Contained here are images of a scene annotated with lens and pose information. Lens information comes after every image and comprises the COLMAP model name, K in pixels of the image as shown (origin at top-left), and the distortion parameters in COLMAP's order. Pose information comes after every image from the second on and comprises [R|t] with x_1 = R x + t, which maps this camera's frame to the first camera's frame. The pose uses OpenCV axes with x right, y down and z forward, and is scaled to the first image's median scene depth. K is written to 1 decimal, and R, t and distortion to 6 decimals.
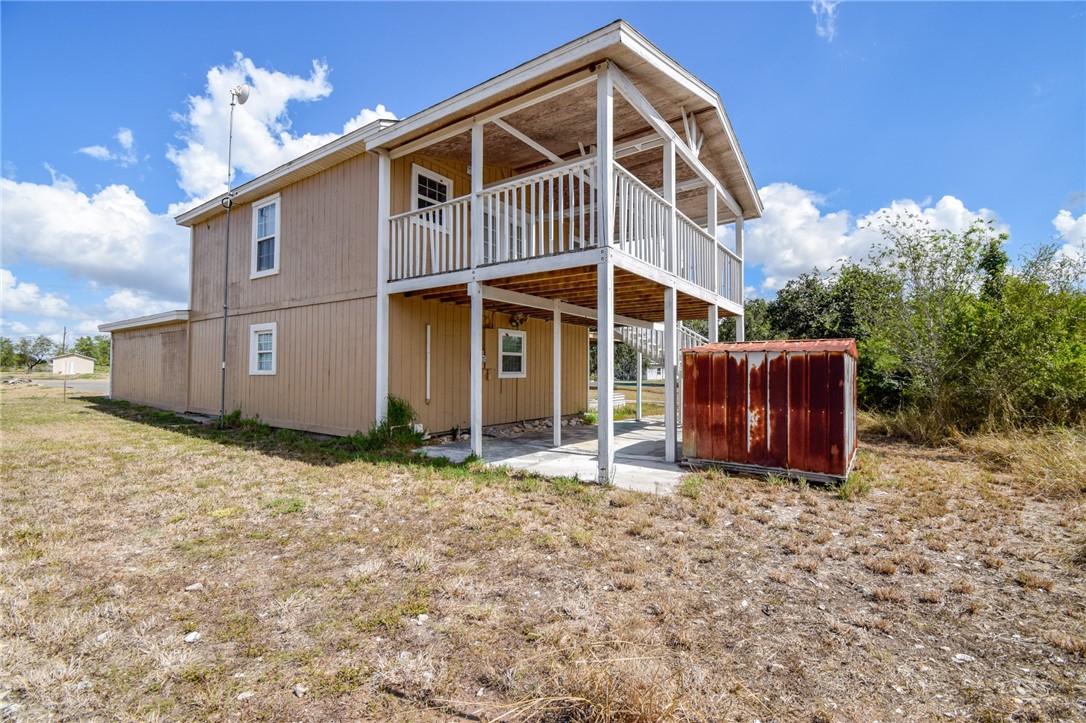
lens RADIAL K [[487.2, 0, 545.9], [0, 487.2, 358.7], [0, 0, 1]] dist [0.019068, -0.025772]
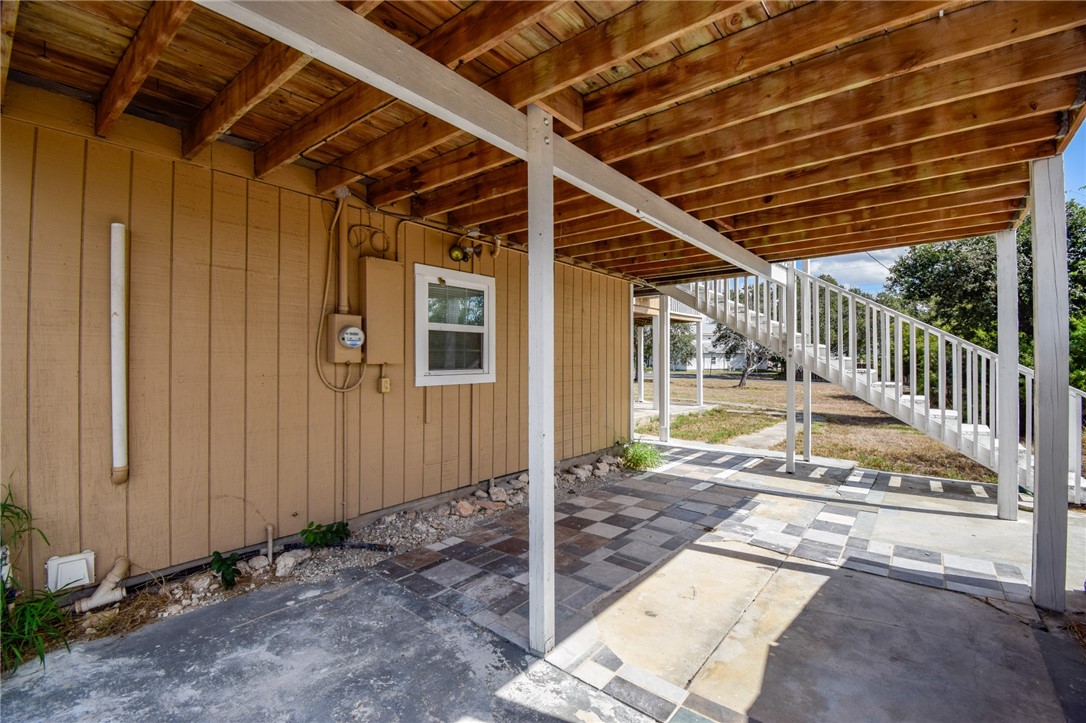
lens RADIAL K [[487.2, 0, 545.9], [0, 487.2, 358.7], [0, 0, 1]] dist [0.019068, -0.025772]
pose [[0.997887, -0.003537, -0.064874, 0.035487], [0.004873, 0.999779, 0.020435, 0.008745], [0.064787, -0.020708, 0.997684, 0.590020]]
